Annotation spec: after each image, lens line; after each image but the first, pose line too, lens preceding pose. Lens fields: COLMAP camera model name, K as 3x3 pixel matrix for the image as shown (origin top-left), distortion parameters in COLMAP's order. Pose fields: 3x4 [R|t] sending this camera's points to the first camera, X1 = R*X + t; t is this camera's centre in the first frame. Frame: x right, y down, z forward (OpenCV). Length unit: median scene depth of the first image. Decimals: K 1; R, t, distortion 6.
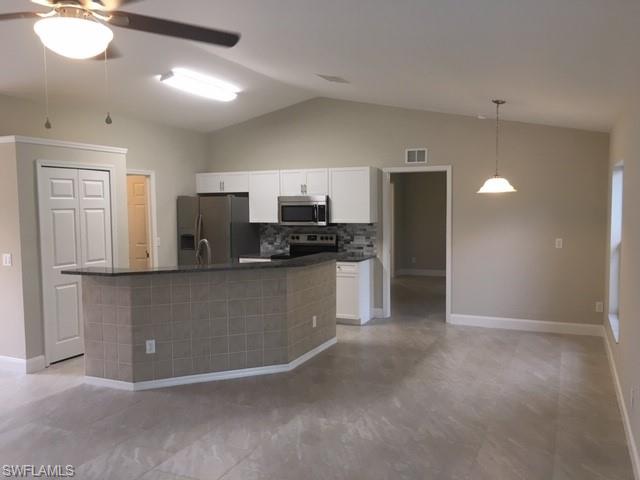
lens RADIAL K [[547.4, 0, 321.4], [0, 547.4, 239.4], [0, 0, 1]] dist [0.044885, -0.034443]
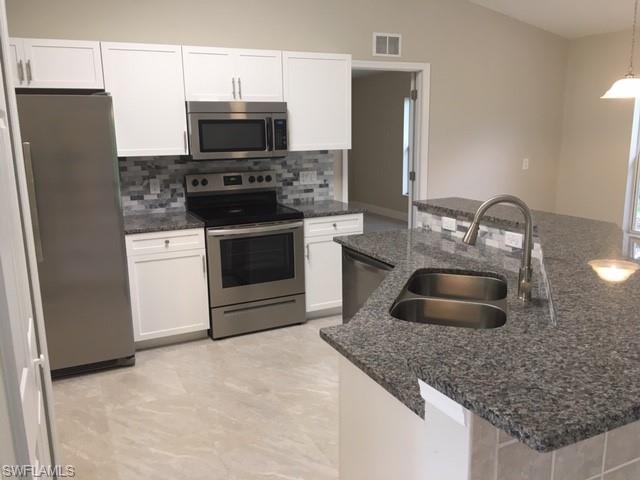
lens RADIAL K [[547.4, 0, 318.2], [0, 547.4, 242.8], [0, 0, 1]] dist [0.044885, -0.034443]
pose [[0.635626, -0.157934, 0.755669, -0.401187], [0.057923, 0.985848, 0.157319, -0.023231], [-0.769821, -0.056225, 0.635779, 0.586834]]
